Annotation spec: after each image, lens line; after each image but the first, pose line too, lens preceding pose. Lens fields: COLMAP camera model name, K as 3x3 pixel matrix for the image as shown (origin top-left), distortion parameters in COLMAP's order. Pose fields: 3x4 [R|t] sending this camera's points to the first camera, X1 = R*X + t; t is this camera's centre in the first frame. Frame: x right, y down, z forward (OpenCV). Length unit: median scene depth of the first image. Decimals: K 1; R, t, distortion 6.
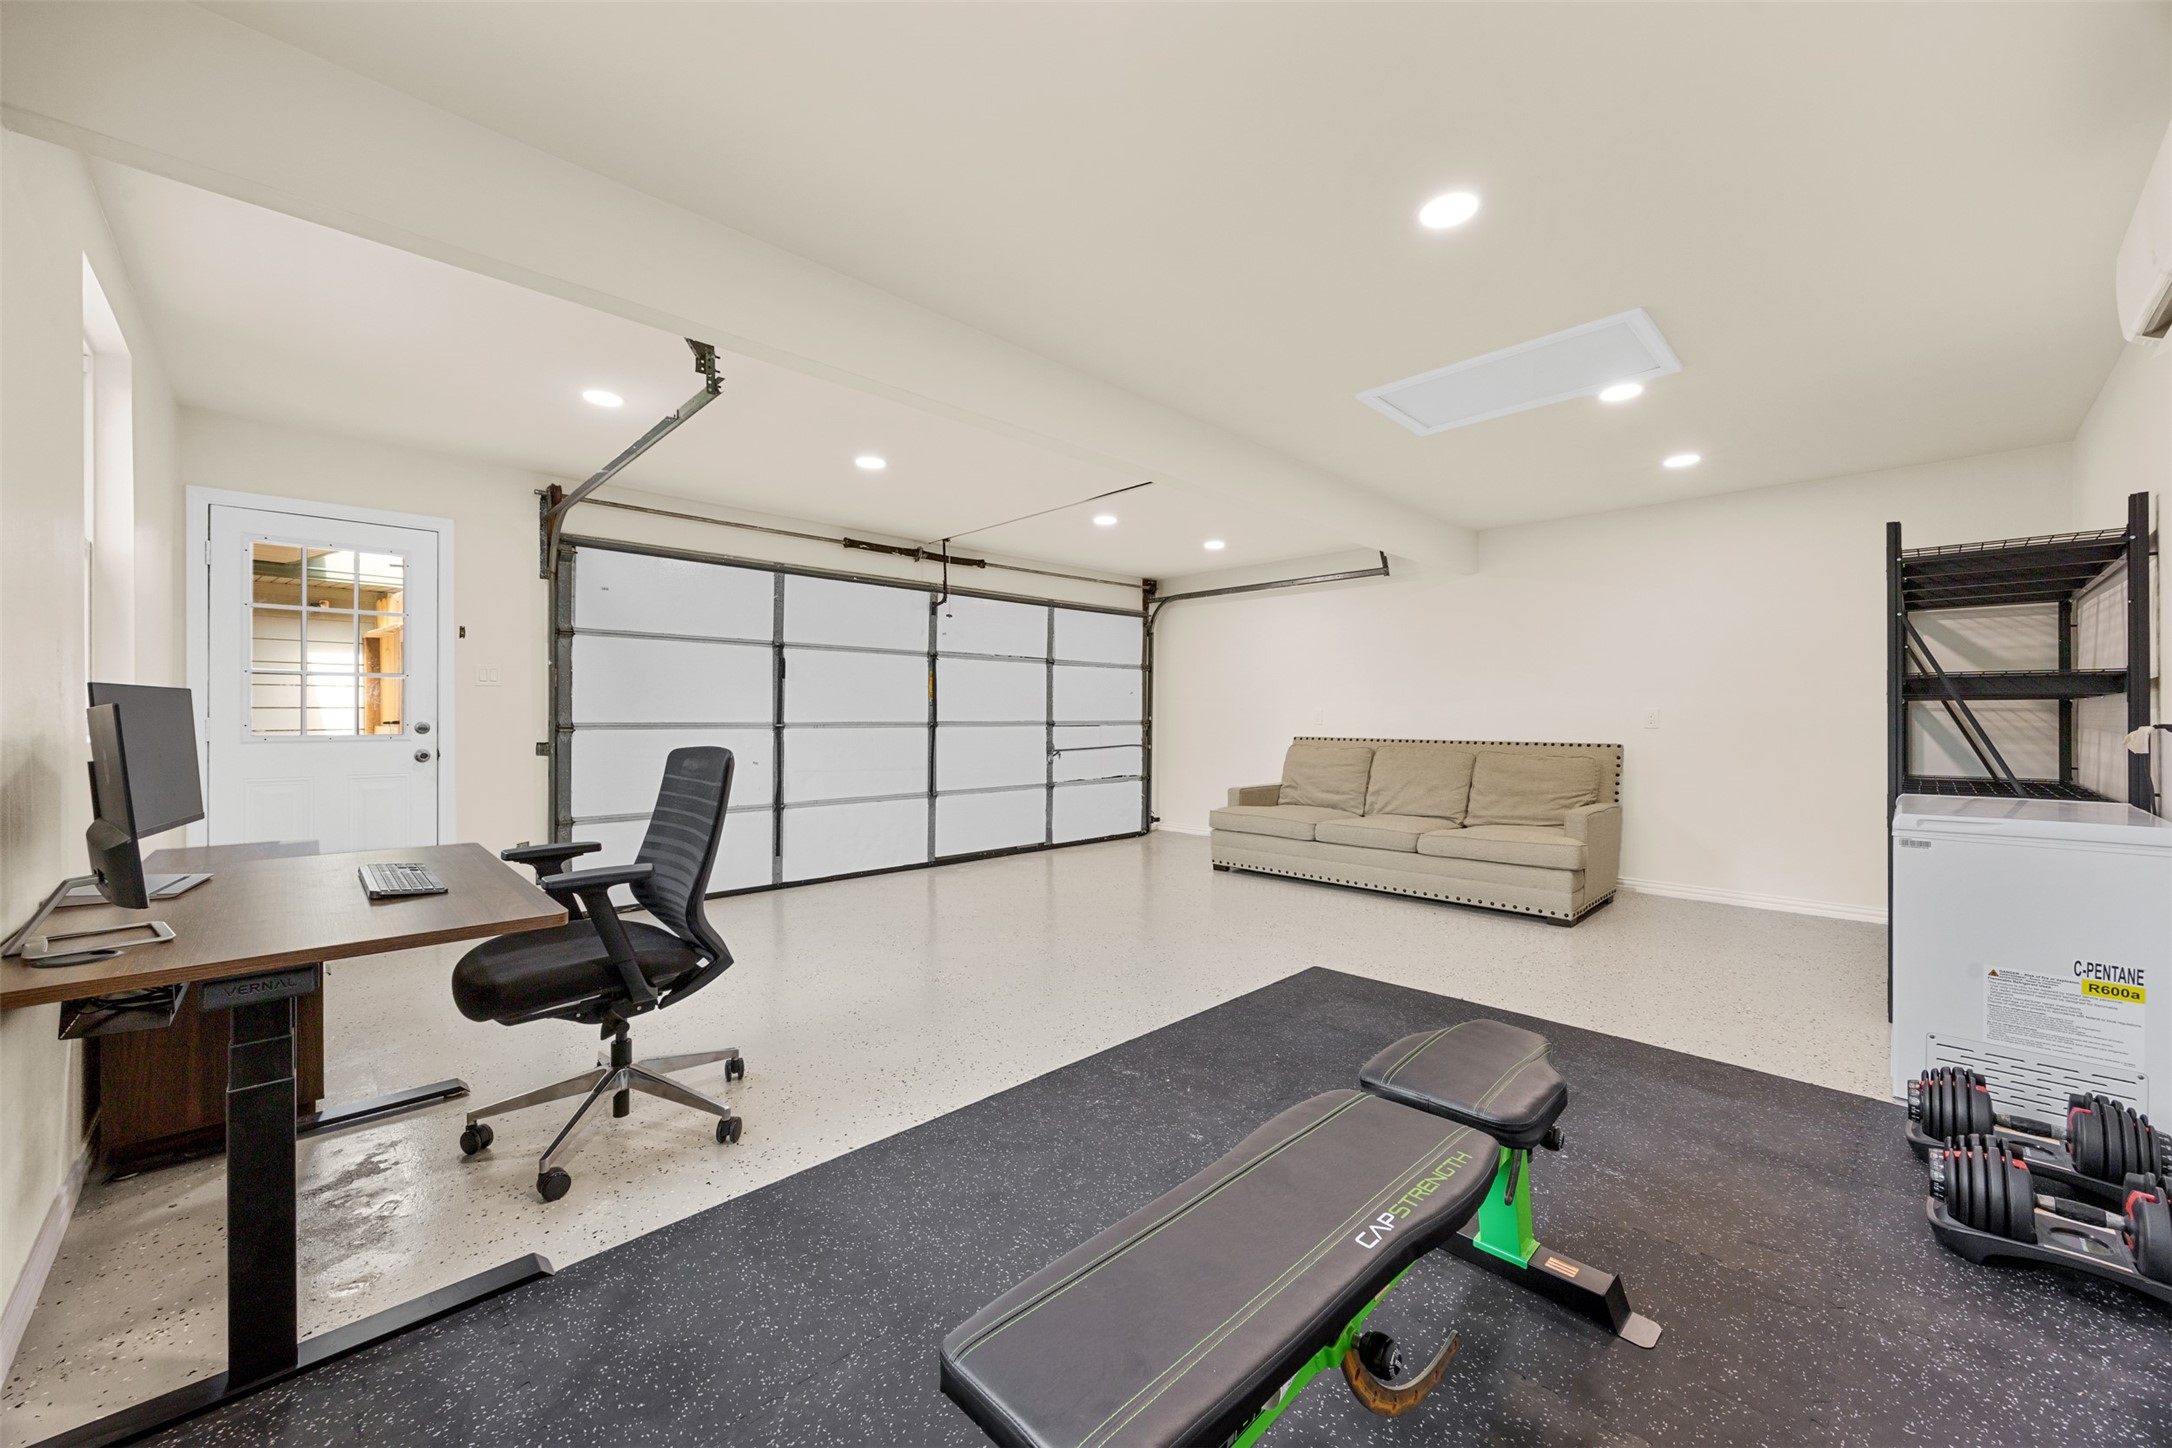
lens RADIAL K [[833.5, 0, 1097.7], [0, 833.5, 717.0], [0, 0, 1]] dist [-0.002322, -0.000262]
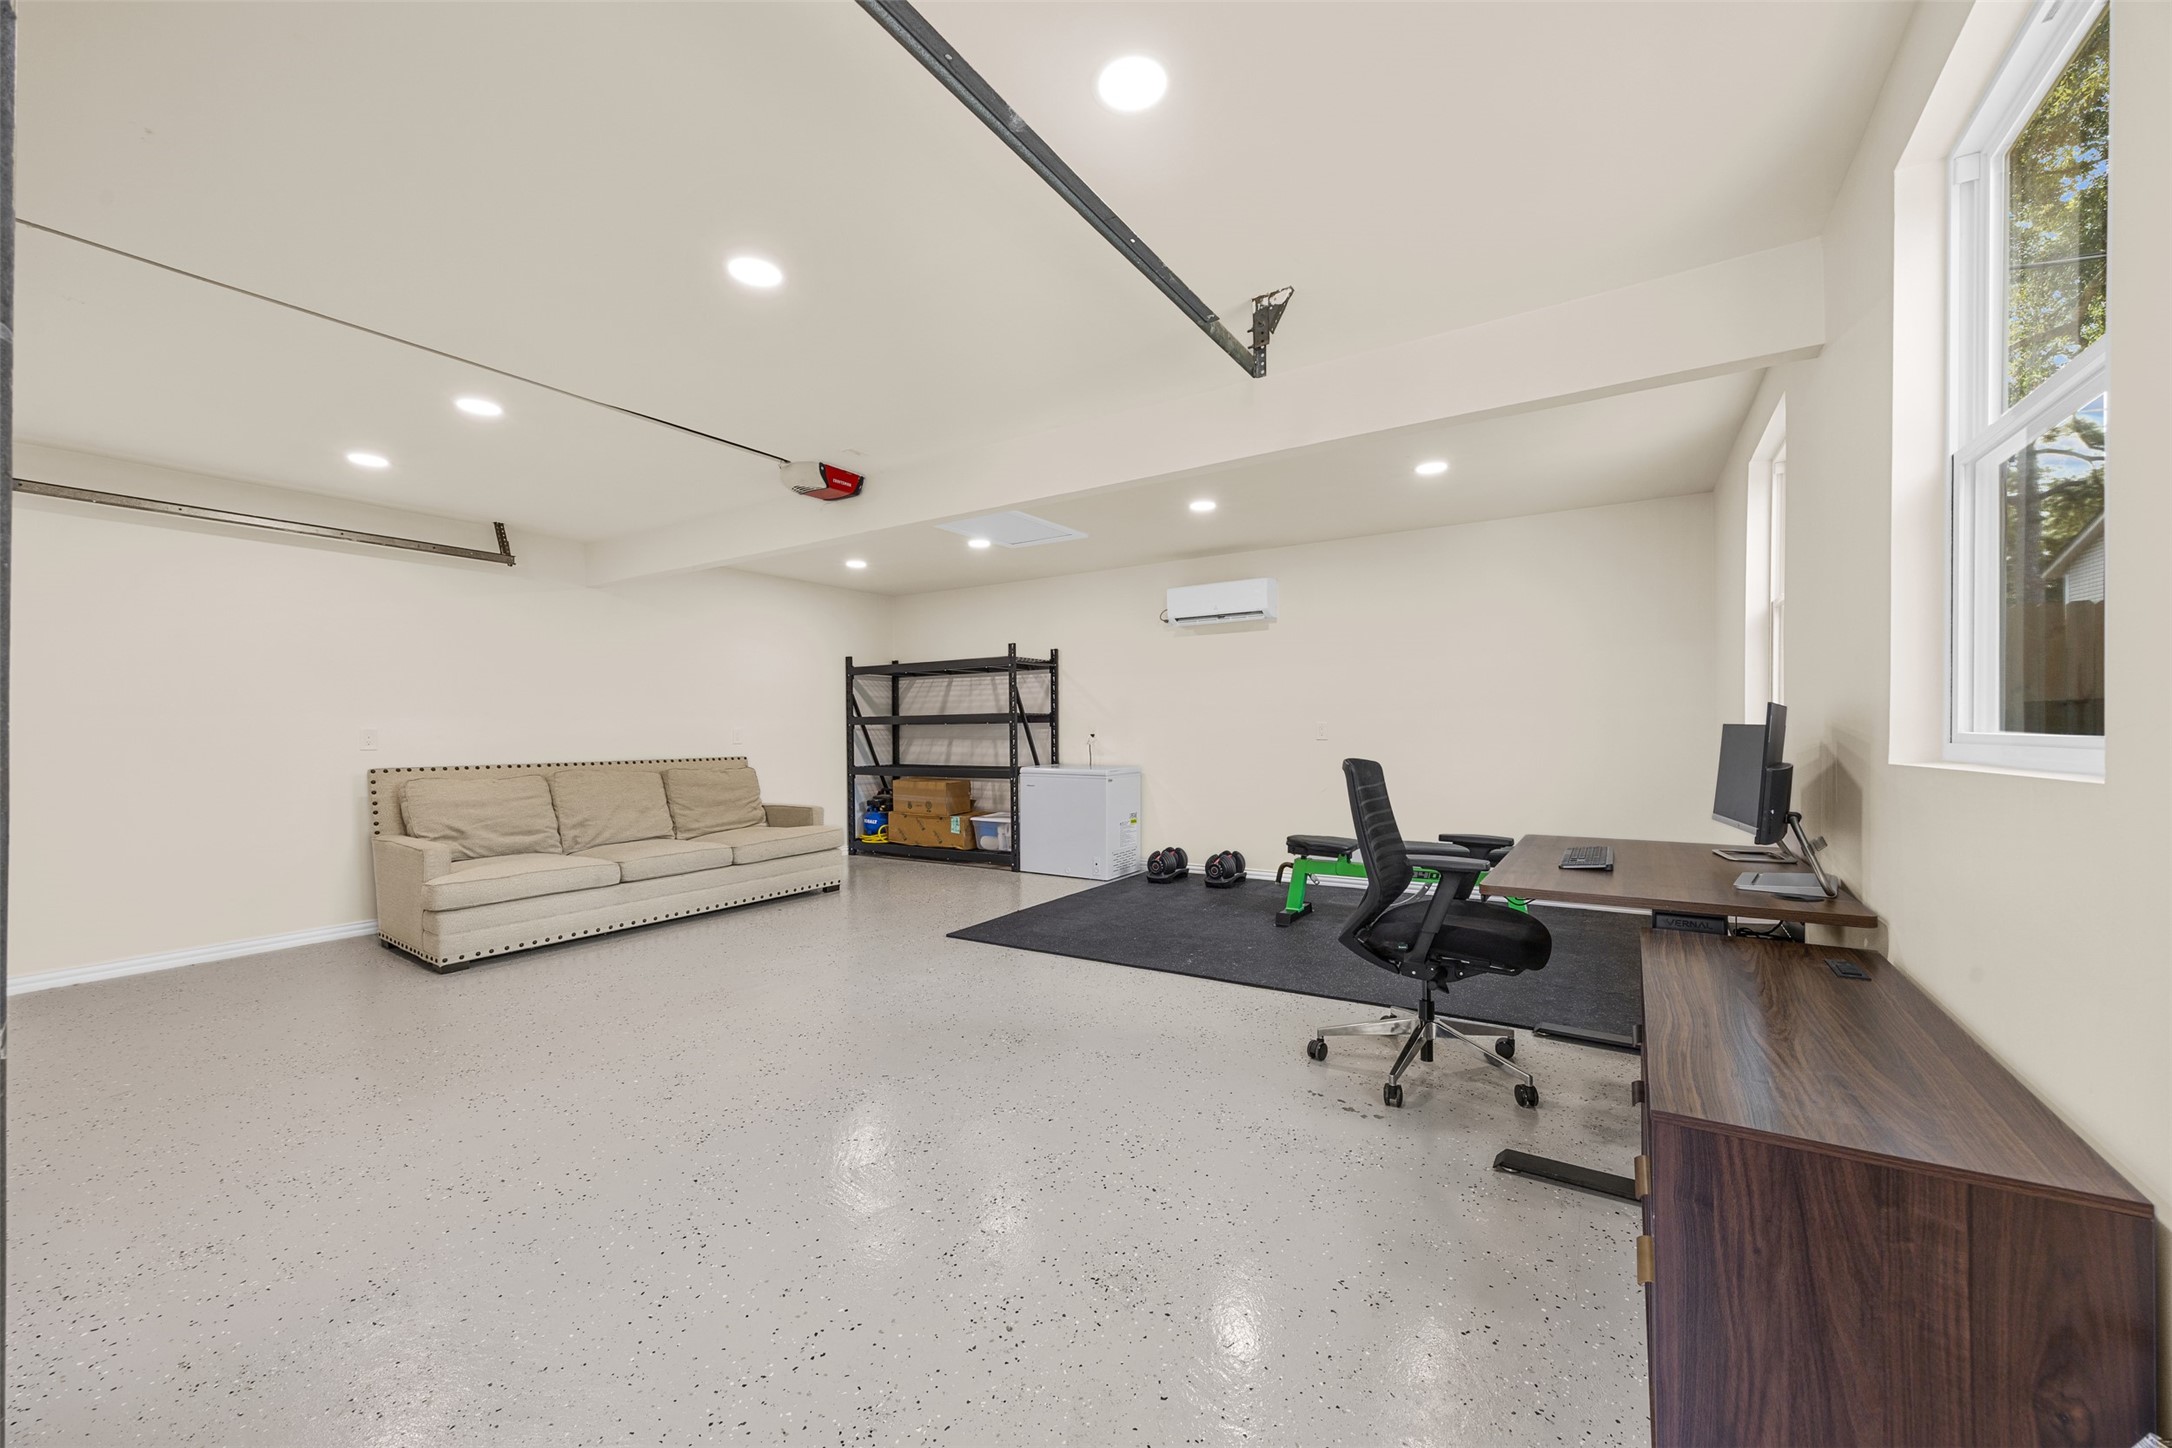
lens RADIAL K [[833.5, 0, 1096.8], [0, 833.5, 732.9], [0, 0, 1]] dist [-0.002322, -0.000262]
pose [[-0.231475, 0.002385, 0.972838, -0.721870], [0.010660, 0.999943, 0.000085, 0.001729], [-0.972782, 0.010390, -0.231487, 0.773843]]
